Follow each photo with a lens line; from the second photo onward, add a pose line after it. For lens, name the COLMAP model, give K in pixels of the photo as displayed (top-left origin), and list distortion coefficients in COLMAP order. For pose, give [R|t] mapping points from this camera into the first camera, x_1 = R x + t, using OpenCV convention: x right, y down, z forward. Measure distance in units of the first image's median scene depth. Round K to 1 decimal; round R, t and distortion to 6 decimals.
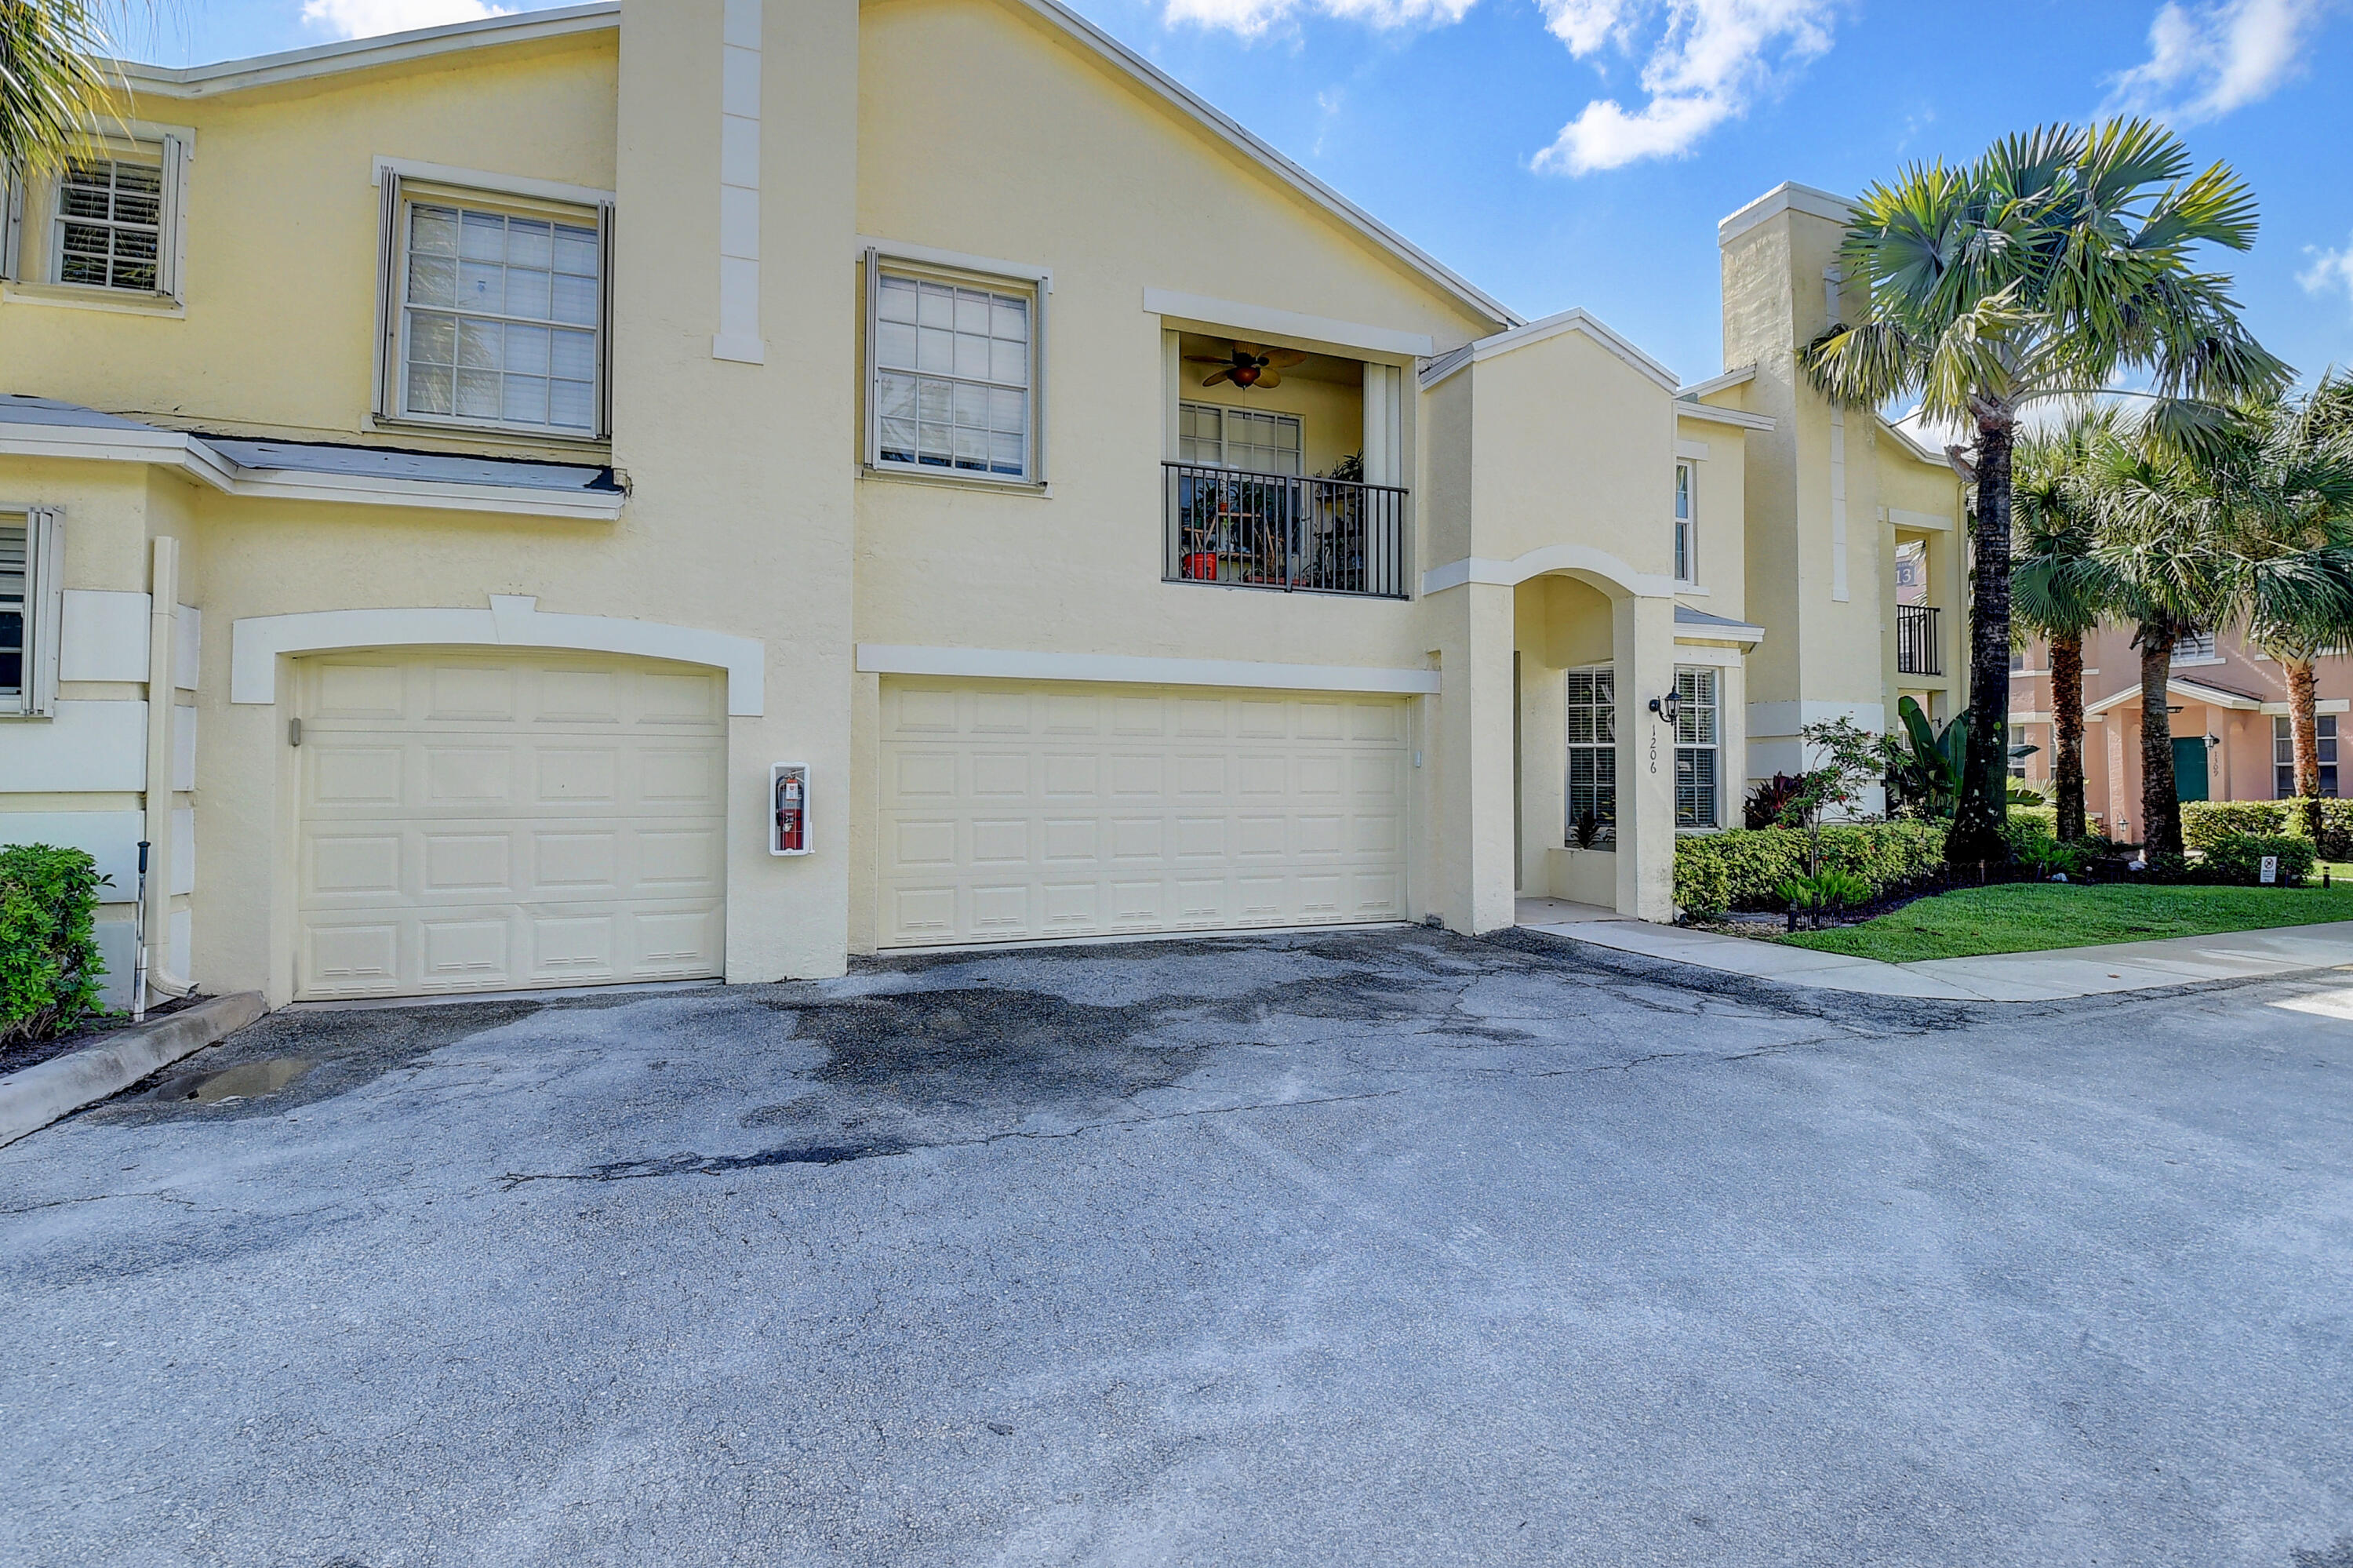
lens RADIAL K [[1049.0, 0, 1163.7], [0, 1049.0, 757.4], [0, 0, 1]] dist [0.019110, -0.019305]
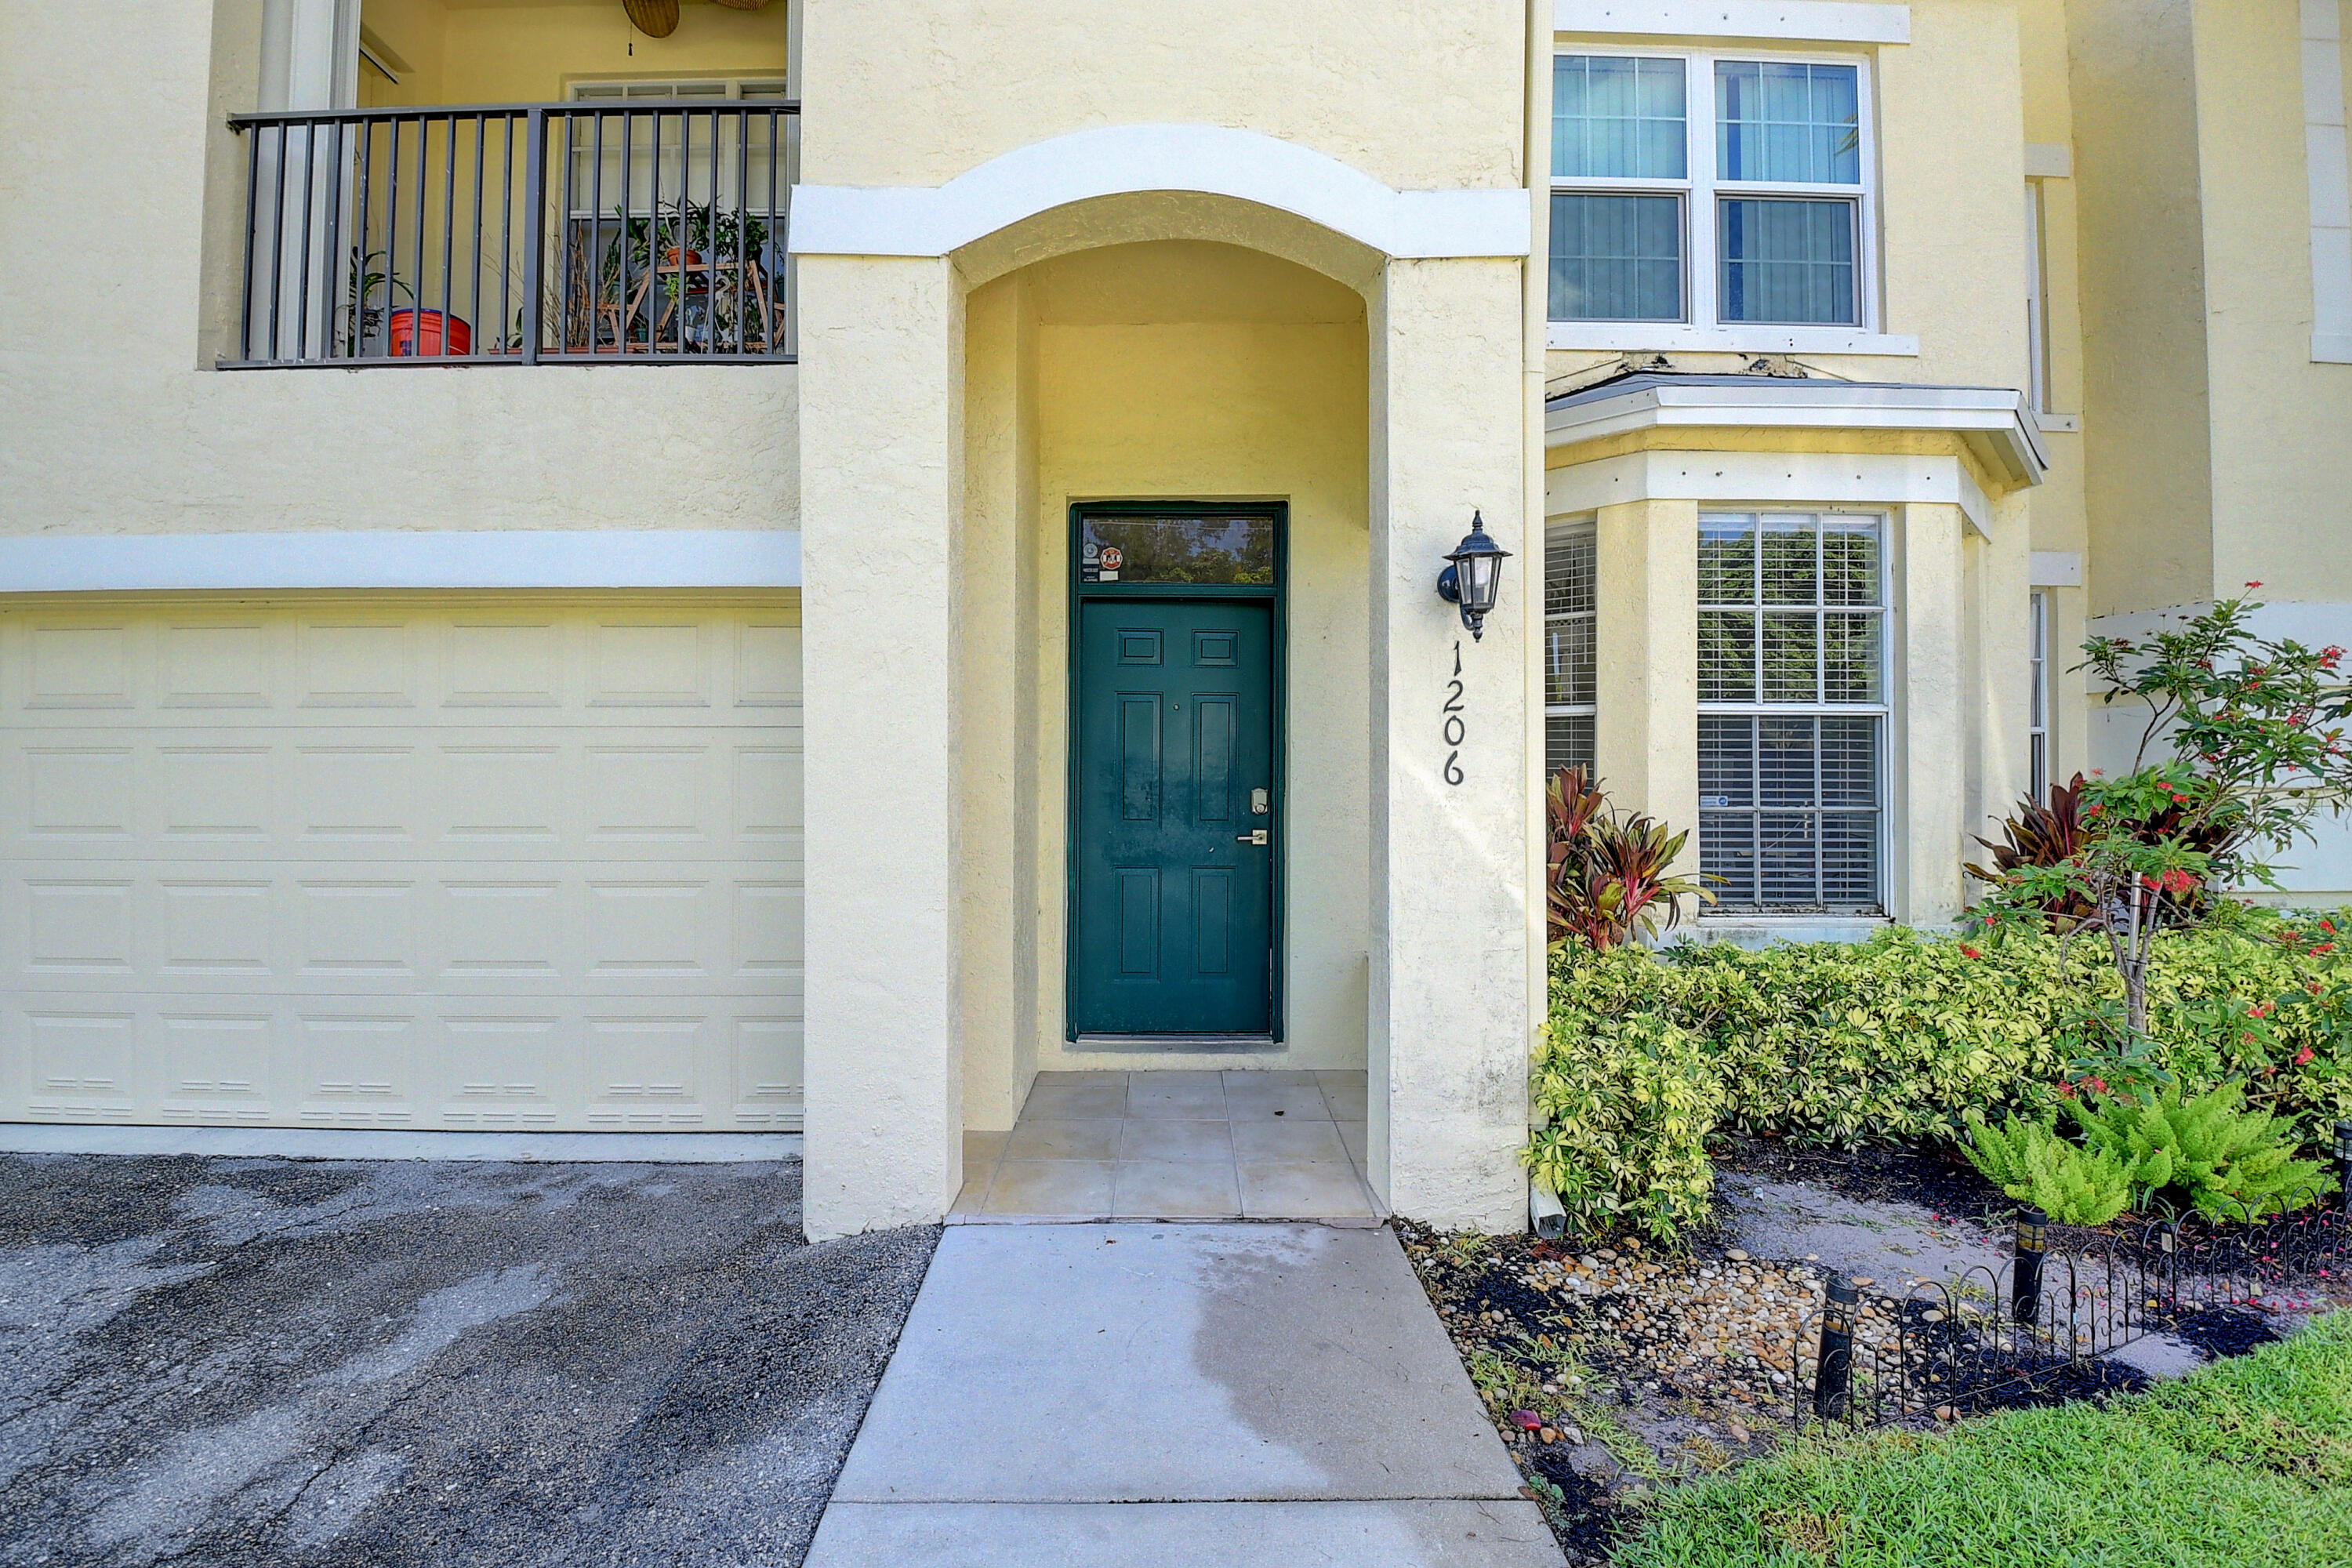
lens RADIAL K [[1048.5, 0, 1163.2], [0, 1048.5, 757.4], [0, 0, 1]] dist [0.019110, -0.019305]
pose [[0.940105, -0.001935, -0.340880, 0.445489], [0.009041, 0.999774, 0.019258, -0.002892], [0.340765, -0.021187, 0.939910, 0.587645]]
